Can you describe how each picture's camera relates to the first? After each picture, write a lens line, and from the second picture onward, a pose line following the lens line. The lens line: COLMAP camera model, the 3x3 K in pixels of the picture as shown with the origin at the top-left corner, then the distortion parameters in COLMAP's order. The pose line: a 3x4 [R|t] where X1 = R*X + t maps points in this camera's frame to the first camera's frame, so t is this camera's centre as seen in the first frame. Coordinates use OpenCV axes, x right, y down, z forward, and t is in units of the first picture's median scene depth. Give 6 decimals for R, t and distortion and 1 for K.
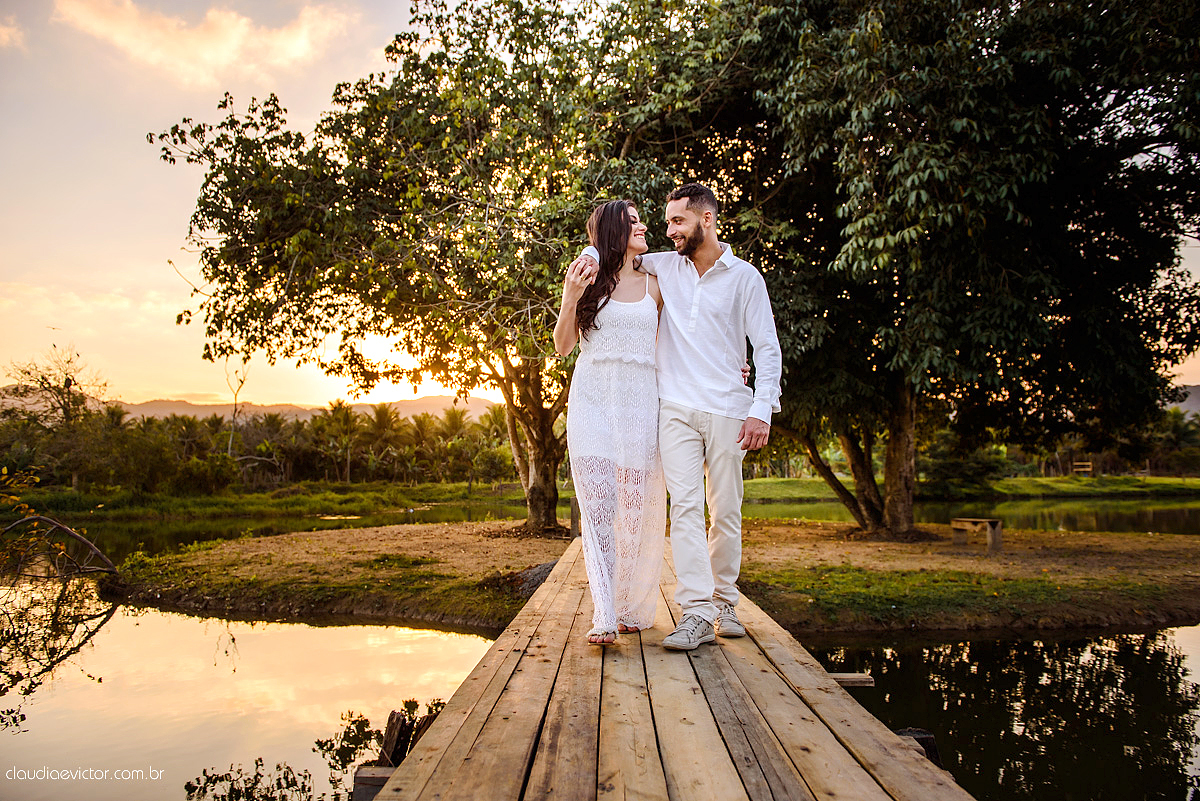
lens RADIAL K [[829.6, 0, 593.0], [0, 829.6, 410.4], [0, 0, 1]] dist [0.007222, 0.000698]
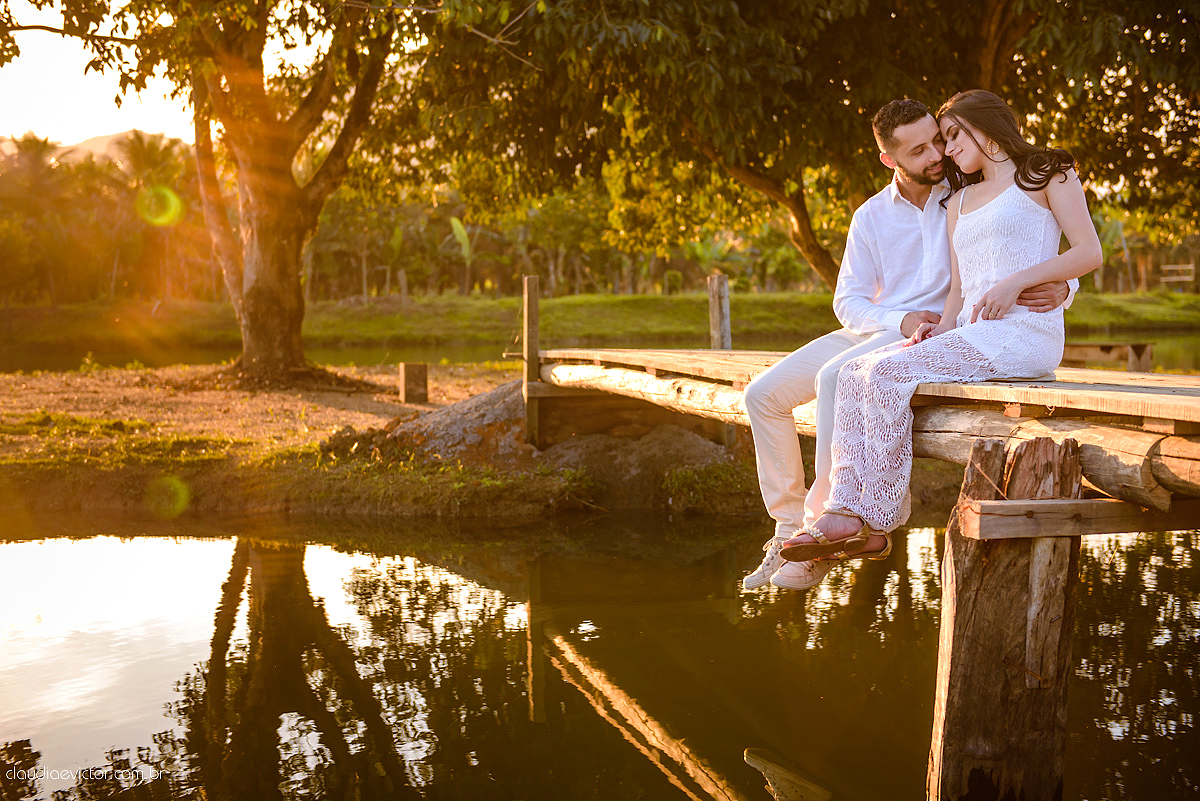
lens RADIAL K [[1830.1, 0, 608.5], [0, 1830.1, 396.9], [0, 0, 1]] dist [0.005901, 0.000000]
pose [[0.968652, -0.013104, 0.248076, -0.043475], [-0.019313, 0.991613, 0.127793, 0.004836], [-0.247670, -0.128578, 0.960275, -0.024152]]
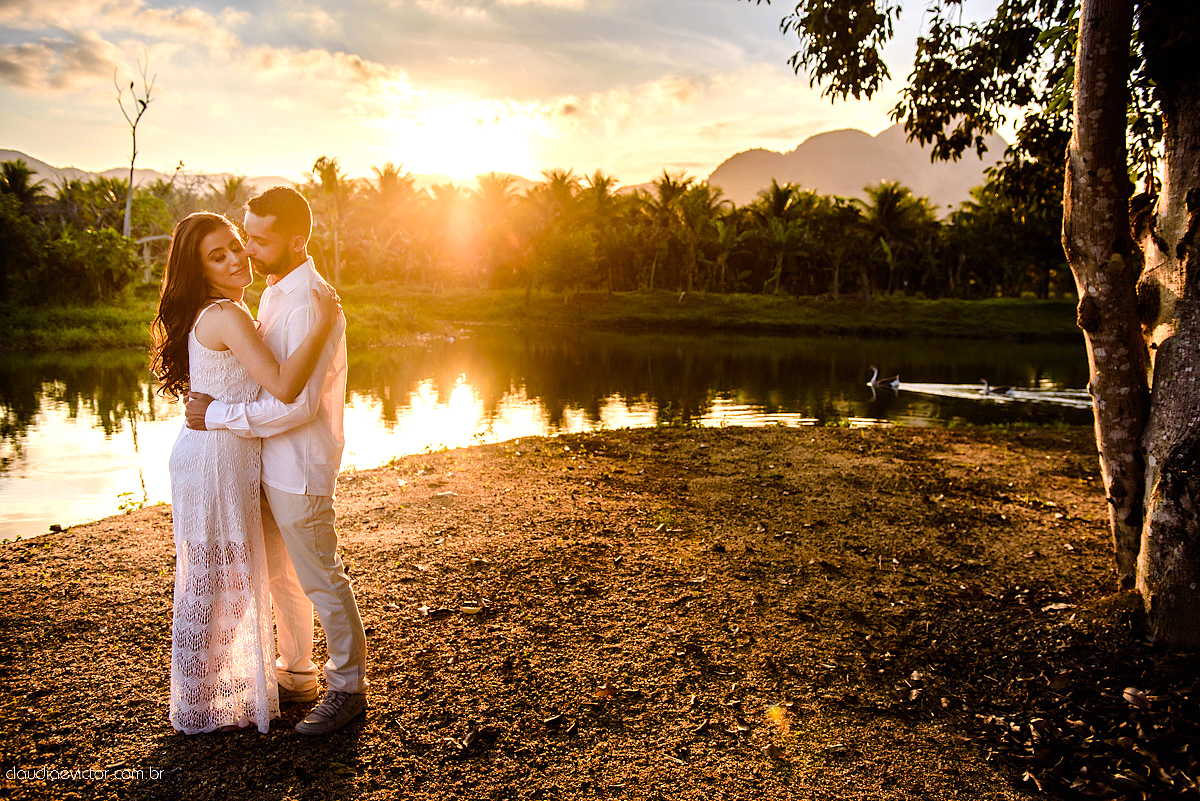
lens RADIAL K [[1012.4, 0, 607.2], [0, 1012.4, 409.8], [0, 0, 1]] dist [-0.038581, -0.004136]
pose [[0.998680, 0.036778, -0.035846, -0.060240], [-0.028497, 0.977501, 0.208998, 0.015192], [0.042726, -0.207700, 0.977259, 0.249837]]
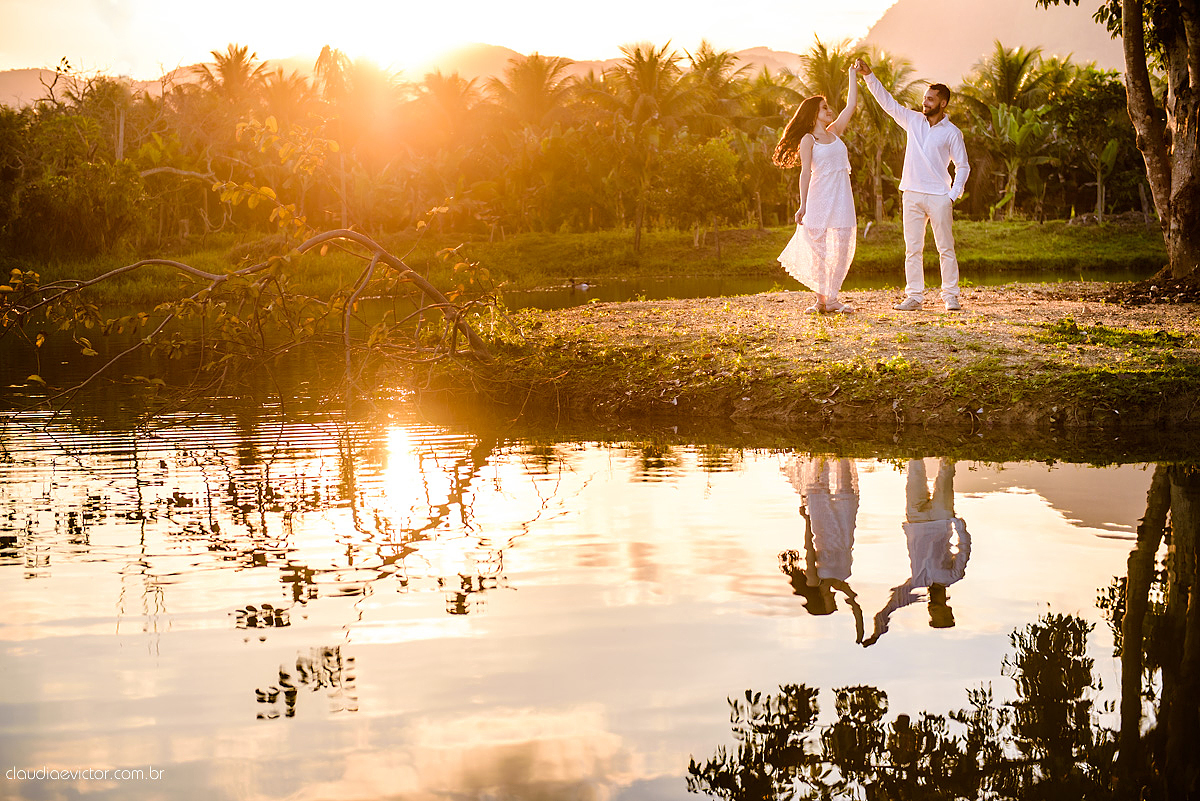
lens RADIAL K [[1986.8, 0, 604.2], [0, 1986.8, 400.3], [0, 0, 1]] dist [0.030129, 0.000000]
pose [[0.996993, -0.004043, -0.077392, -0.090729], [0.016541, 0.986727, 0.161543, 0.010039], [0.075712, -0.162337, 0.983826, -0.006859]]
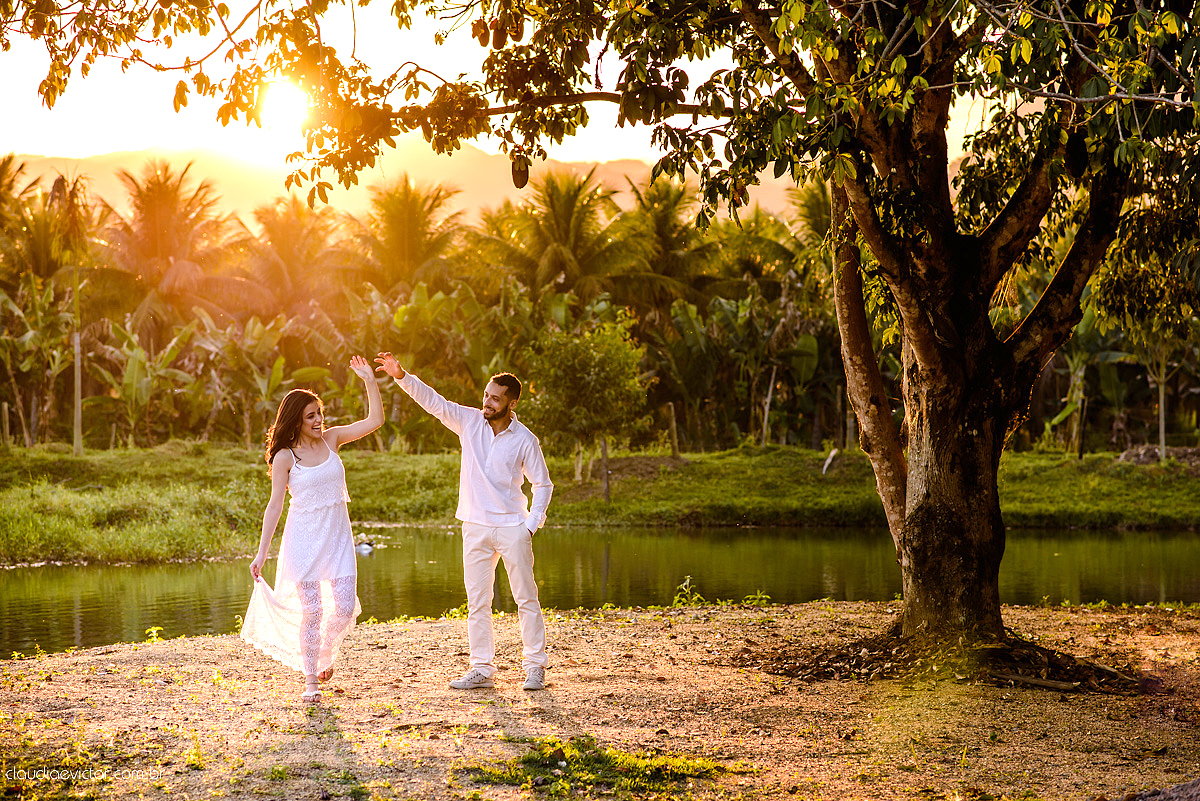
lens RADIAL K [[2961.5, 0, 603.7], [0, 2961.5, 403.0], [0, 0, 1]] dist [-0.100680, 0.000000]
pose [[0.996967, 0.010027, -0.077179, -0.033123], [-0.004235, 0.997186, 0.074847, -0.007108], [0.077712, -0.074294, 0.994204, -0.015276]]
